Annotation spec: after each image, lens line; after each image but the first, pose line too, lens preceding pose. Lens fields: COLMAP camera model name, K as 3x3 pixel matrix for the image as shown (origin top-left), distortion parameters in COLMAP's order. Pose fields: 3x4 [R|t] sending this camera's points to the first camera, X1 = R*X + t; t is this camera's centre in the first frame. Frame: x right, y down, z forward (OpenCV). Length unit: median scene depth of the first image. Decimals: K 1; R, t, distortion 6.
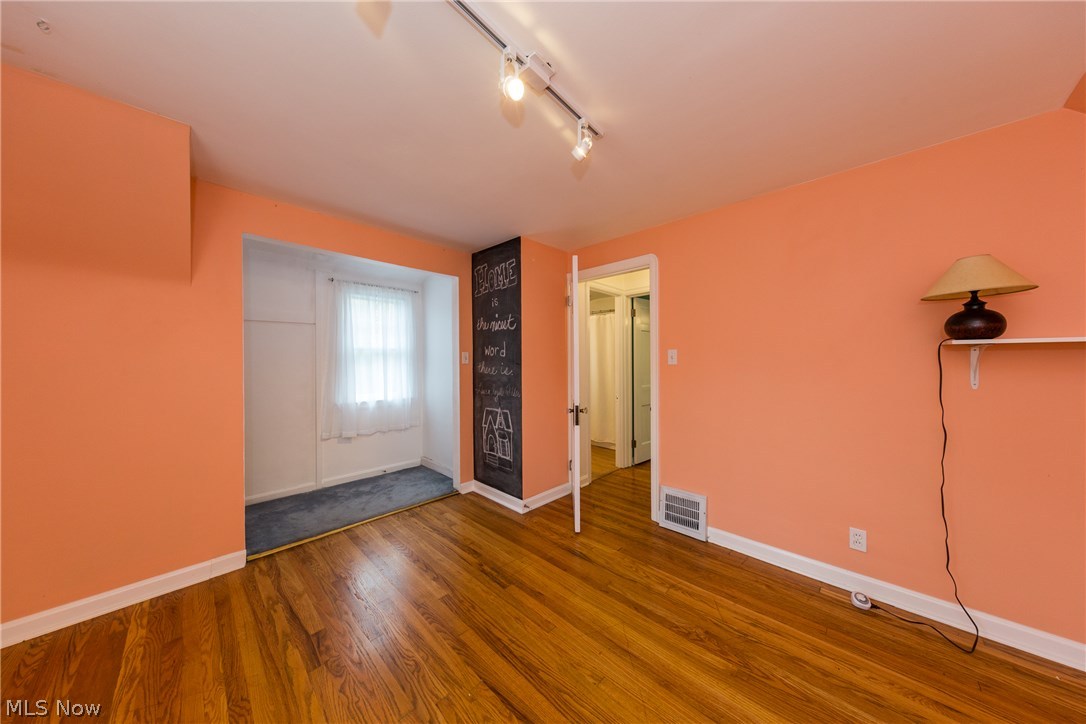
lens RADIAL K [[341.5, 0, 543.2], [0, 341.5, 362.1], [0, 0, 1]] dist [0.004199, -0.000031]
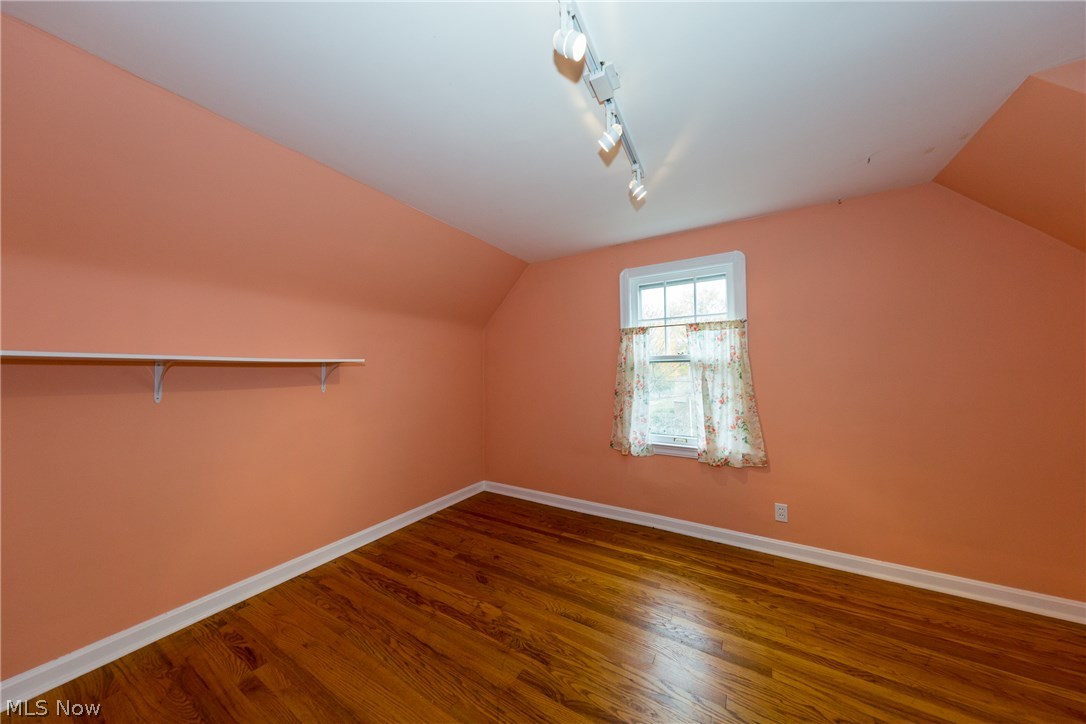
lens RADIAL K [[341.5, 0, 542.8], [0, 341.5, 361.4], [0, 0, 1]] dist [0.004199, -0.000031]
pose [[-0.974068, 0.009232, -0.226069, 0.154309], [0.014676, 0.999641, -0.022415, 0.002524], [0.225781, -0.025152, -0.973853, 0.802595]]
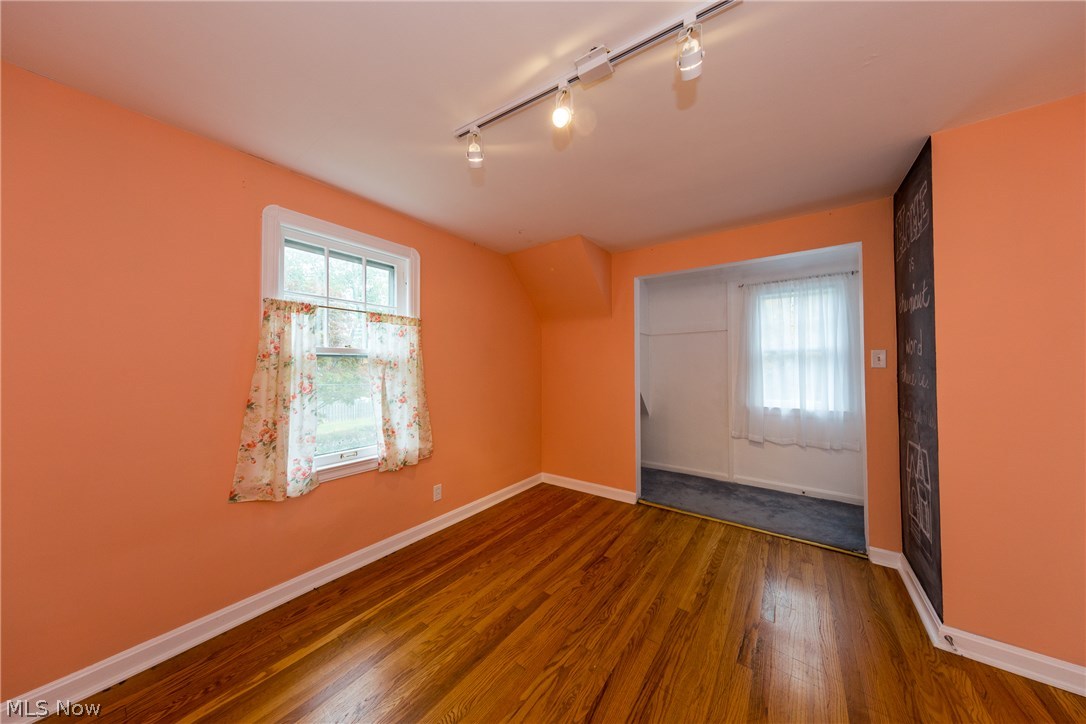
lens RADIAL K [[341.5, 0, 546.1], [0, 341.5, 361.1], [0, 0, 1]] dist [0.004199, -0.000031]
pose [[0.144896, -0.008699, -0.989409, 0.376628], [-0.005551, 0.999938, -0.009604, 0.002392], [0.989431, 0.006884, 0.144839, 0.299765]]
